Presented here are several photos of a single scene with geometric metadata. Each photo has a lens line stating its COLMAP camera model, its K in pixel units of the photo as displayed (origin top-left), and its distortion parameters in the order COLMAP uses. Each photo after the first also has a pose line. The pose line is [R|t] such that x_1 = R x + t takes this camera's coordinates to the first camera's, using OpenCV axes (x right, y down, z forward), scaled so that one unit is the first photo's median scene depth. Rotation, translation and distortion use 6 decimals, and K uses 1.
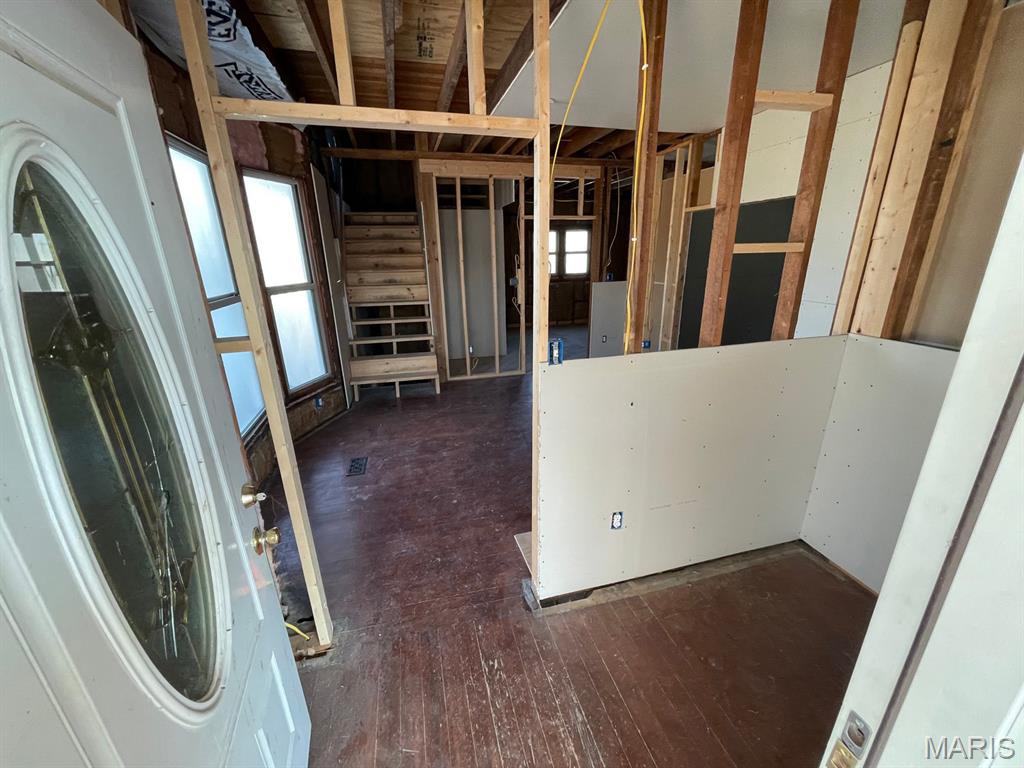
lens RADIAL K [[412.2, 0, 509.9], [0, 412.2, 386.4], [0, 0, 1]] dist [-0.000539, 0.000769]
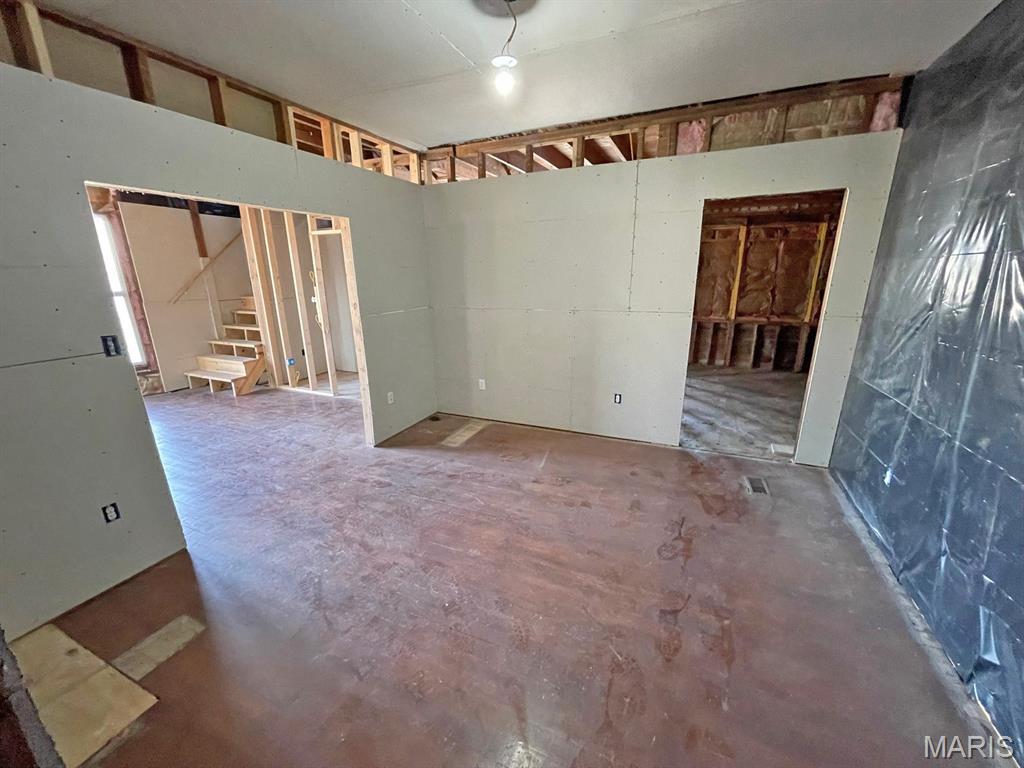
lens RADIAL K [[412.2, 0, 508.7], [0, 412.2, 385.0], [0, 0, 1]] dist [-0.000539, 0.000769]
pose [[0.781579, 0.178160, -0.597824, 1.055418], [-0.197378, 0.979740, 0.033931, -0.195653], [0.591758, 0.091477, 0.800909, 0.559588]]
